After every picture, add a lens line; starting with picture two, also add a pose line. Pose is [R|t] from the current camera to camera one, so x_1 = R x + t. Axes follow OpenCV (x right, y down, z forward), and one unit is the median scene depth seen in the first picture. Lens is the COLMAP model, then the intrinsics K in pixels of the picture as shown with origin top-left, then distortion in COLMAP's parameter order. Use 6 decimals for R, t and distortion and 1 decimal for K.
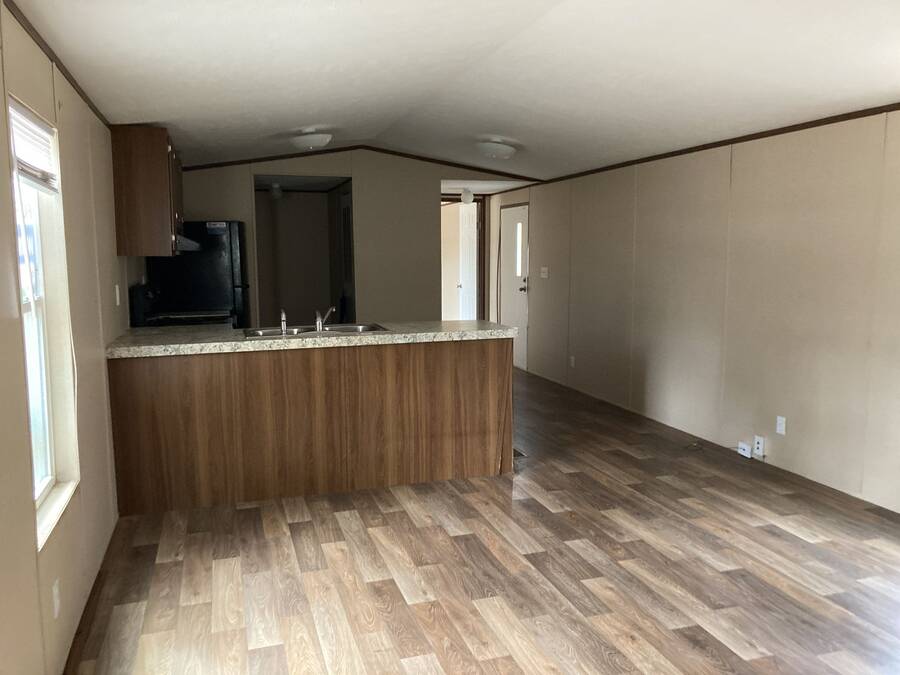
lens RADIAL K [[742.6, 0, 451.0], [0, 742.6, 341.1], [0, 0, 1]] dist [0.020390, -0.010441]
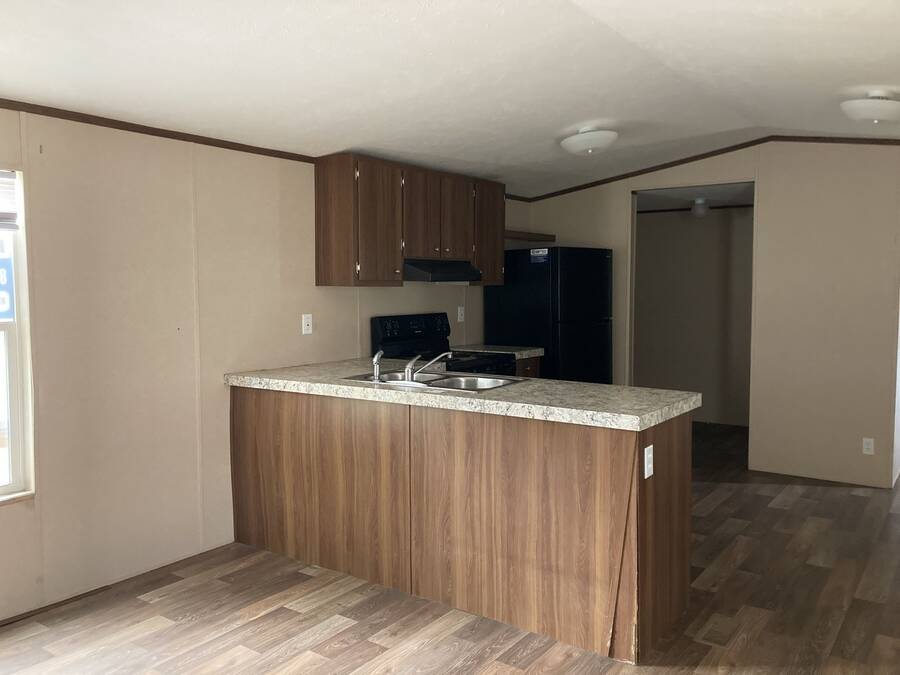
lens RADIAL K [[742.6, 0, 445.8], [0, 742.6, 328.6], [0, 0, 1]] dist [0.020390, -0.010441]
pose [[0.592390, 0.054947, -0.803775, 0.481328], [-0.098931, 0.995082, -0.004888, -0.069706], [0.799554, 0.082413, 0.594913, 0.553079]]
